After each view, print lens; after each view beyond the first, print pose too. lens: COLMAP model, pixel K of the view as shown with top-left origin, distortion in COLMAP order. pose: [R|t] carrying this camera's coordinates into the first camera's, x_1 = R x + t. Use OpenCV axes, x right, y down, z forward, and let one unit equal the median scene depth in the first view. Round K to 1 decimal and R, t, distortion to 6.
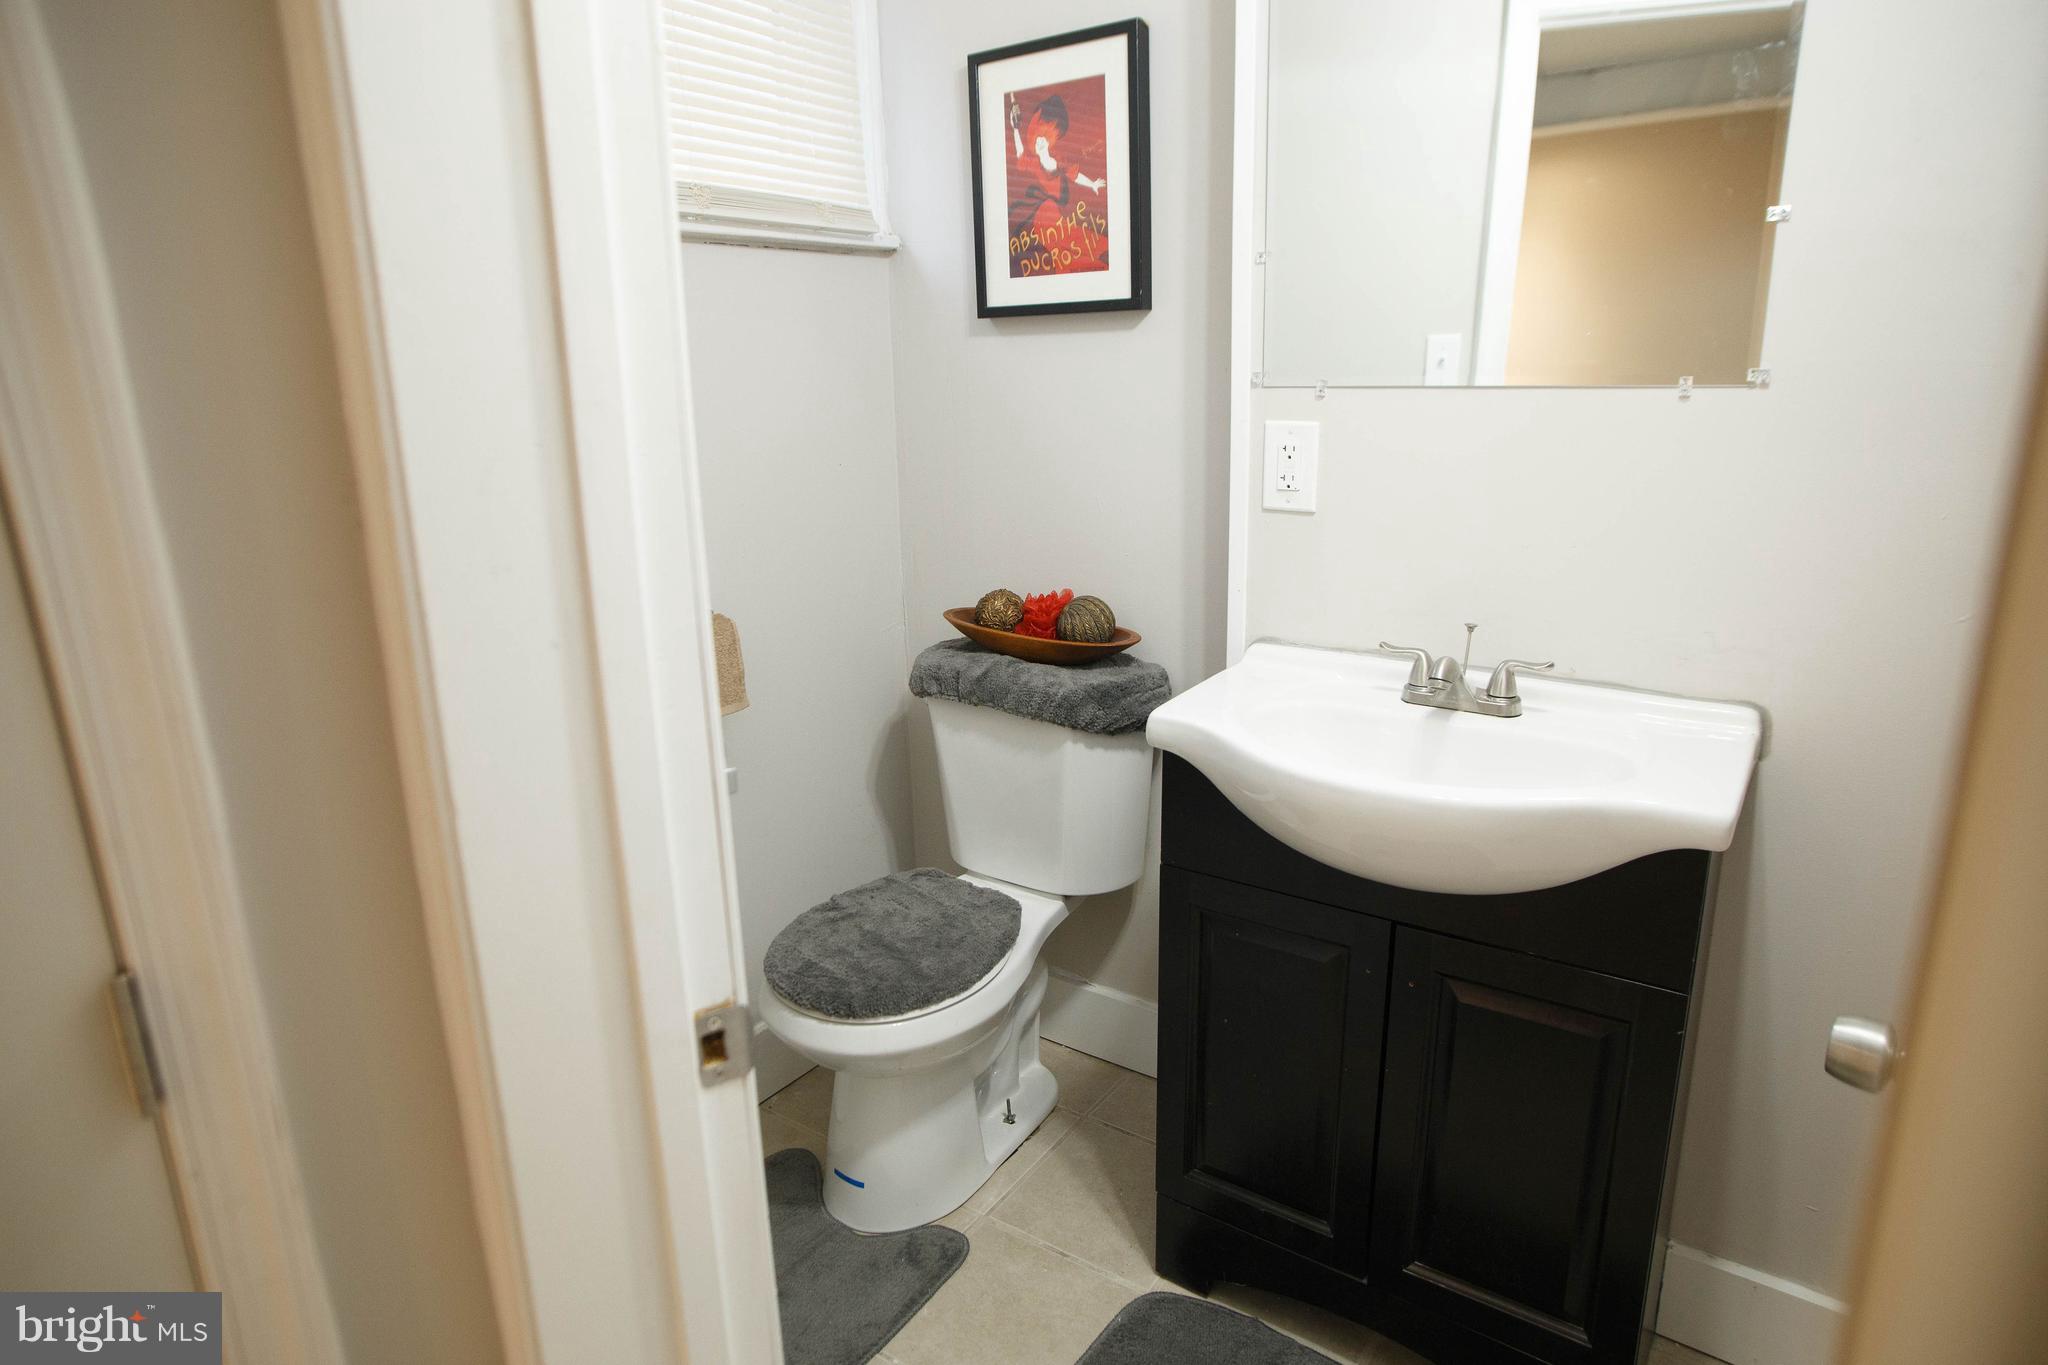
lens RADIAL K [[1202.4, 0, 1018.0], [0, 1202.4, 675.6], [0, 0, 1]] dist [-0.086878, 0.067347]
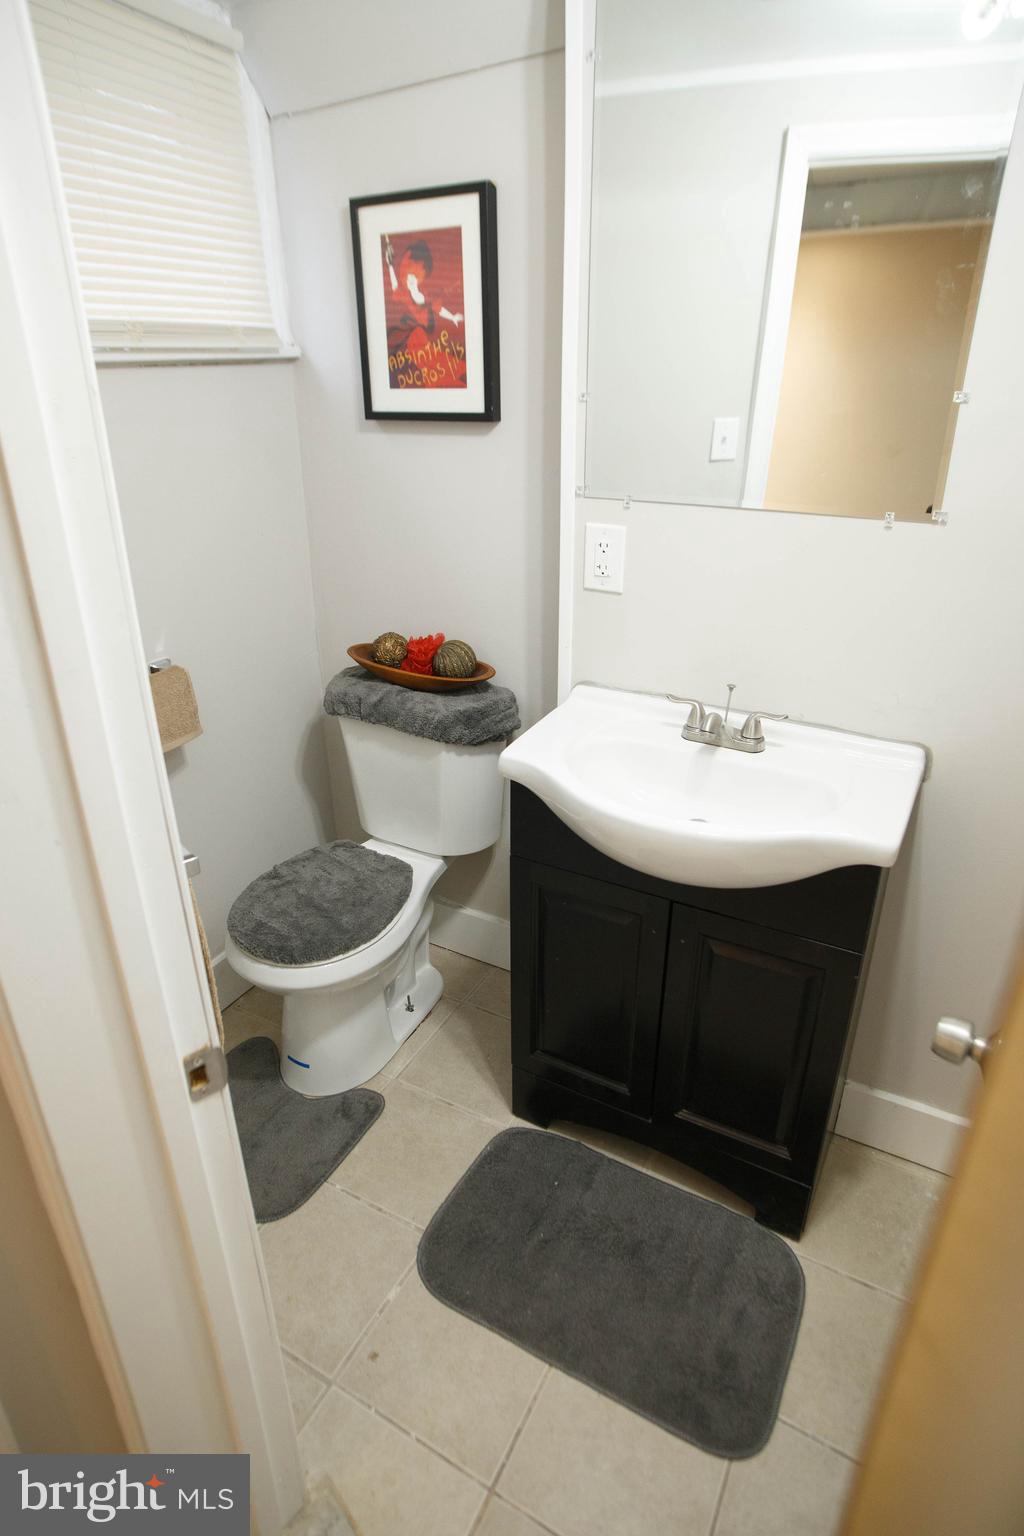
lens RADIAL K [[901.8, 0, 499.7], [0, 901.8, 772.0], [0, 0, 1]] dist [-0.086878, 0.067347]
pose [[0.995050, -0.031025, 0.094413, 0.009050], [0.013200, 0.982864, 0.183859, -0.121752], [-0.098500, -0.181703, 0.978408, -0.012028]]
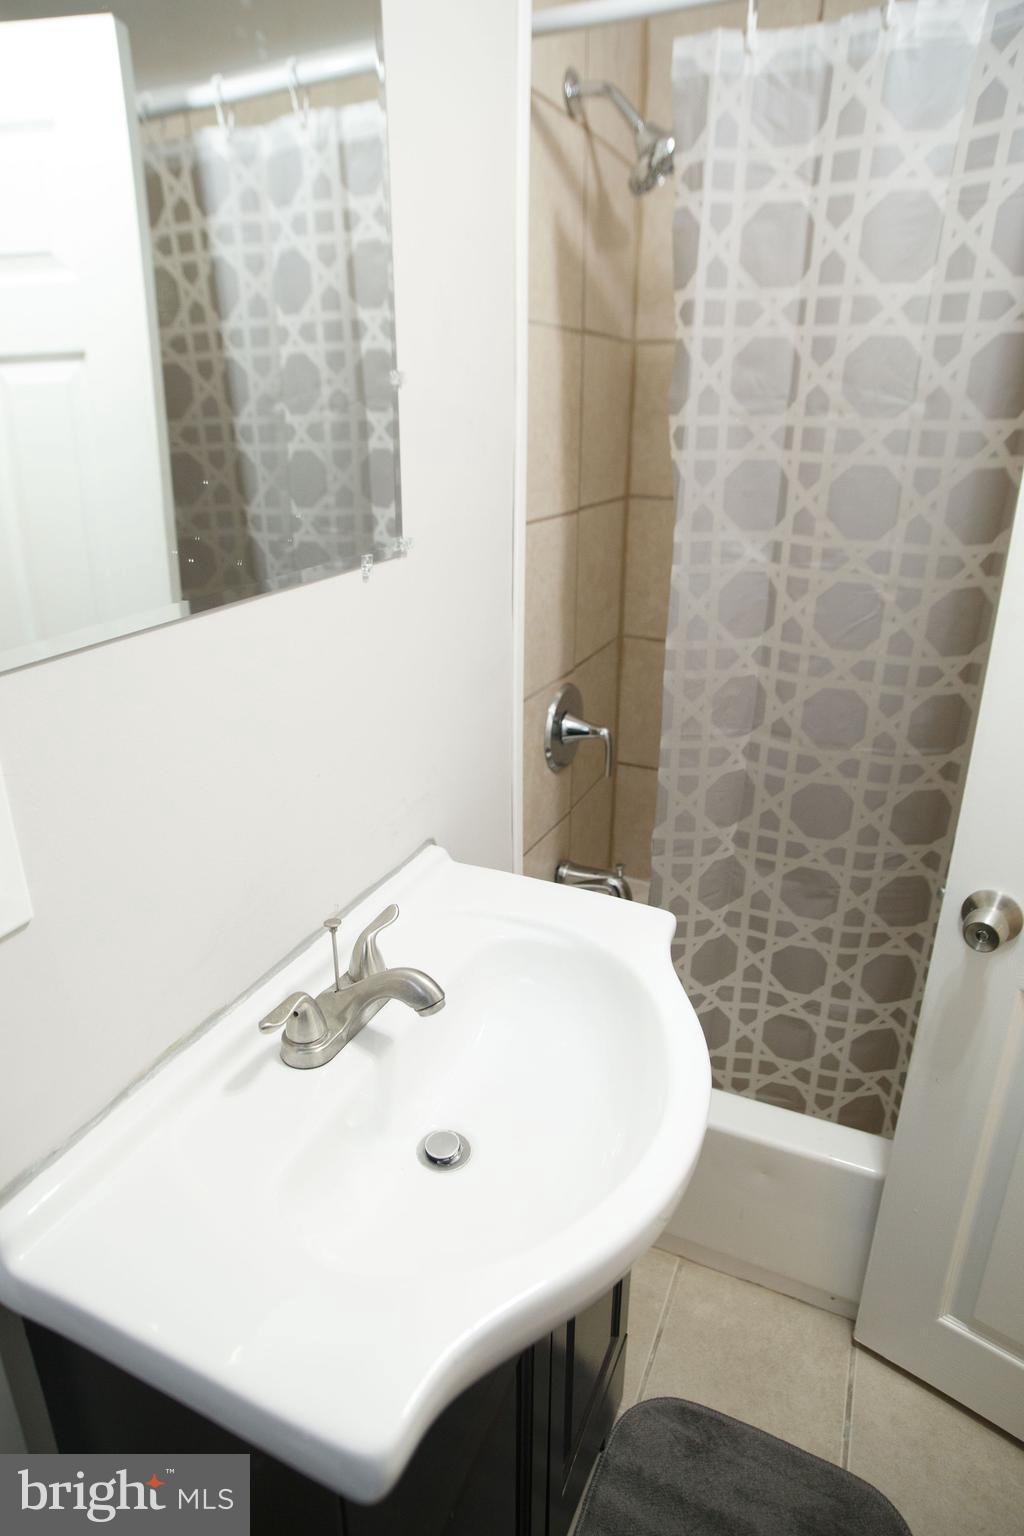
lens RADIAL K [[901.8, 0, 508.4], [0, 901.8, 762.7], [0, 0, 1]] dist [-0.086878, 0.067347]
pose [[-0.205841, -0.340439, 0.917459, -0.099486], [0.237021, 0.892276, 0.384272, -0.276403], [-0.949447, 0.296556, -0.102976, 0.804207]]
